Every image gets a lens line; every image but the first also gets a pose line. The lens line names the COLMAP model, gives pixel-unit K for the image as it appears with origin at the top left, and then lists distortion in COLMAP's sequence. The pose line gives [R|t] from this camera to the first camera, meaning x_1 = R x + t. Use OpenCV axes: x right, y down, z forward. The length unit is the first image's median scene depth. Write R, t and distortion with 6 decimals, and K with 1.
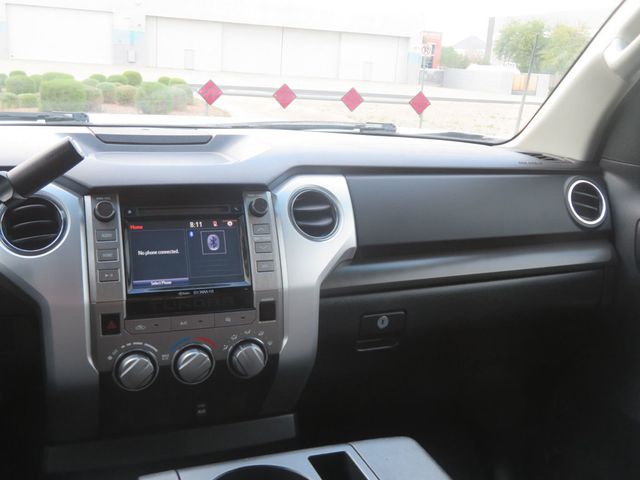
lens RADIAL K [[704.6, 0, 325.9], [0, 704.6, 235.5], [0, 0, 1]] dist [-0.006747, 0.000000]
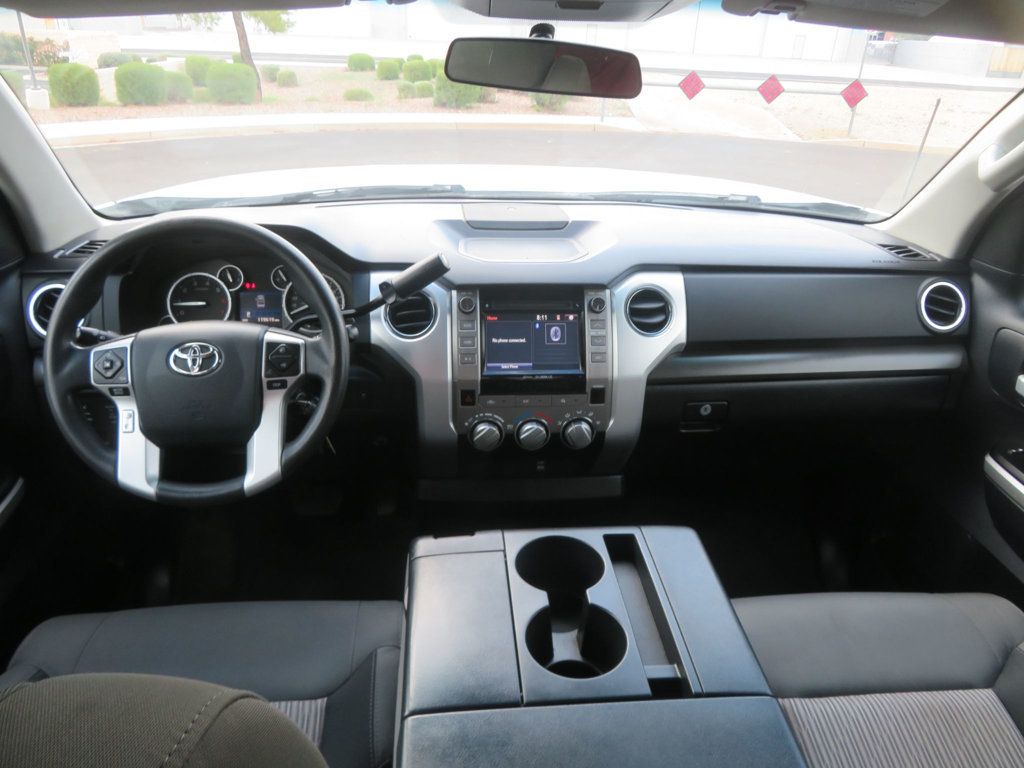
lens RADIAL K [[742.8, 0, 512.1], [0, 742.8, 383.0], [0, 0, 1]] dist [-0.004376, 0.009184]
pose [[0.959024, 0.102966, -0.263951, 0.101804], [-0.046873, 0.976447, 0.210604, -0.163170], [0.279420, -0.189602, 0.941263, -0.186772]]
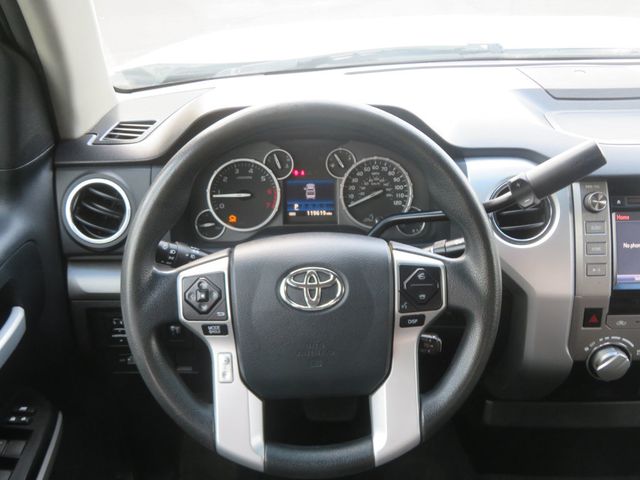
lens RADIAL K [[704.6, 0, 296.2], [0, 704.6, 221.0], [0, 0, 1]] dist [-0.006747, 0.000000]
pose [[0.933077, 0.106250, -0.343625, -0.336304], [-0.030522, 0.975316, 0.218692, -0.191115], [0.358379, -0.193569, 0.913288, -0.021543]]
